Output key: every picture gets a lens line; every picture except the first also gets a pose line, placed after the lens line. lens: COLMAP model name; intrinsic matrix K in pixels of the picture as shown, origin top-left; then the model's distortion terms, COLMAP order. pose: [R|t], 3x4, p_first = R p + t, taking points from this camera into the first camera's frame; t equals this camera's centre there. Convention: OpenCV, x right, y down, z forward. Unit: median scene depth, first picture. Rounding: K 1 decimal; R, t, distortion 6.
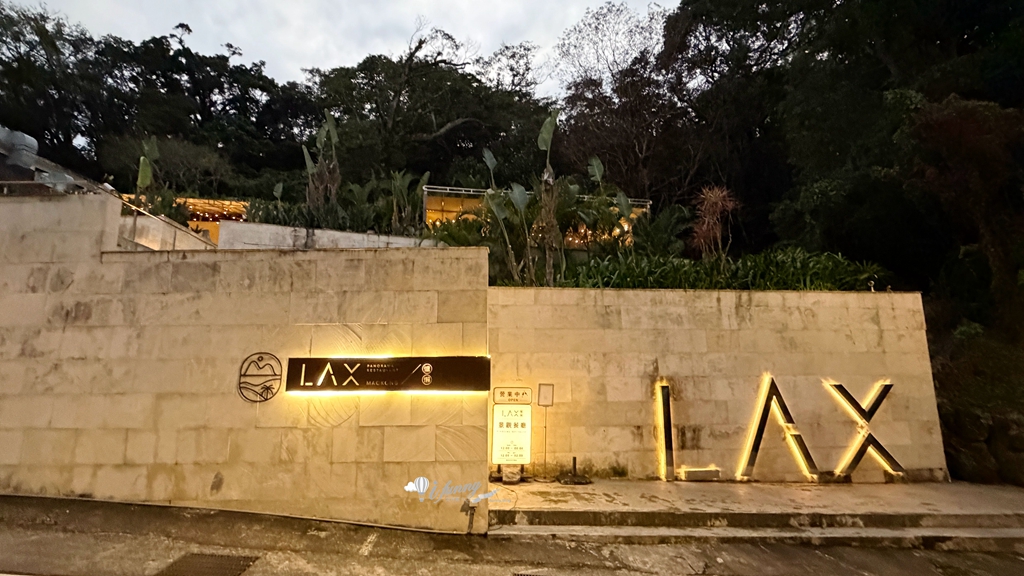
lens RADIAL K [[515.0, 0, 506.4], [0, 515.0, 282.4], [0, 0, 1]] dist [0.000815, -0.000619]
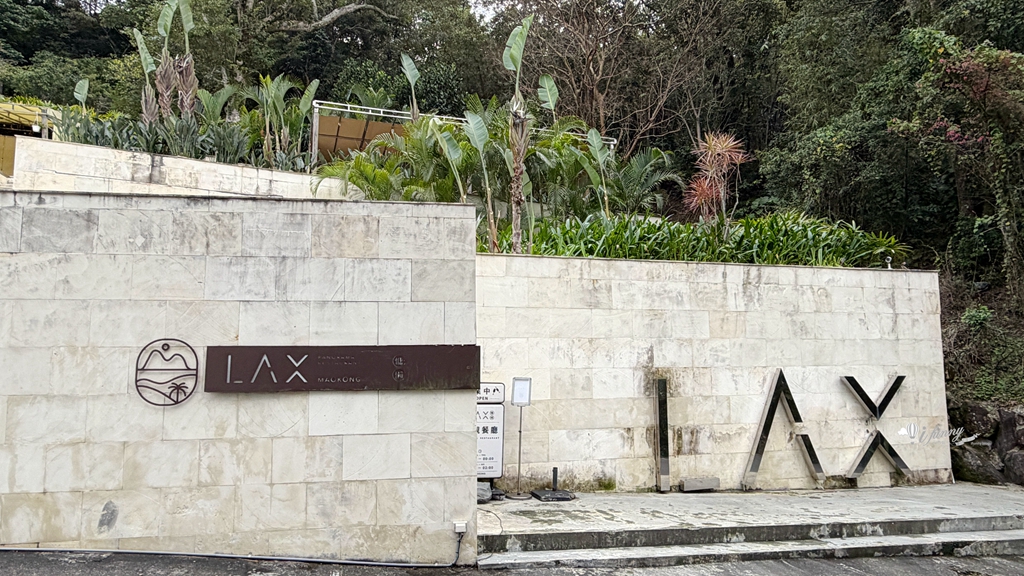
lens RADIAL K [[696.1, 0, 512.2], [0, 696.1, 286.7], [0, 0, 1]] dist [-0.000764, 0.001280]
pose [[0.983530, 0.019303, 0.179711, -0.123038], [-0.032458, 0.996980, 0.070549, -0.015377], [-0.177806, -0.075220, 0.981186, -0.030001]]
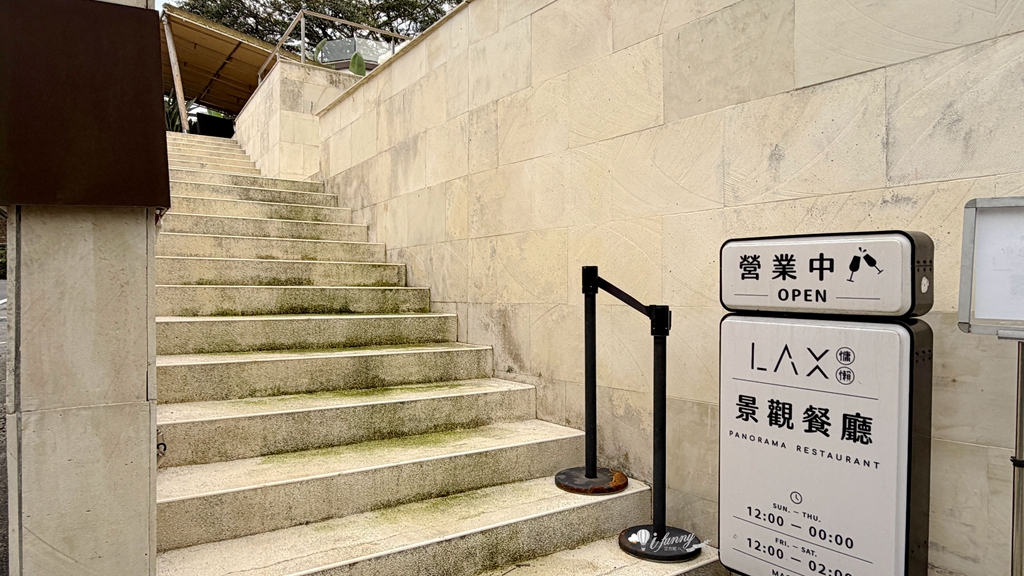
lens RADIAL K [[651.7, 0, 513.3], [0, 651.7, 289.7], [0, 0, 1]] dist [-0.004865, -0.001211]
pose [[0.544735, 0.005049, -0.838593, 0.148318], [0.165089, 0.979768, 0.113137, 0.163835], [0.822198, -0.200072, 0.532880, 0.708120]]
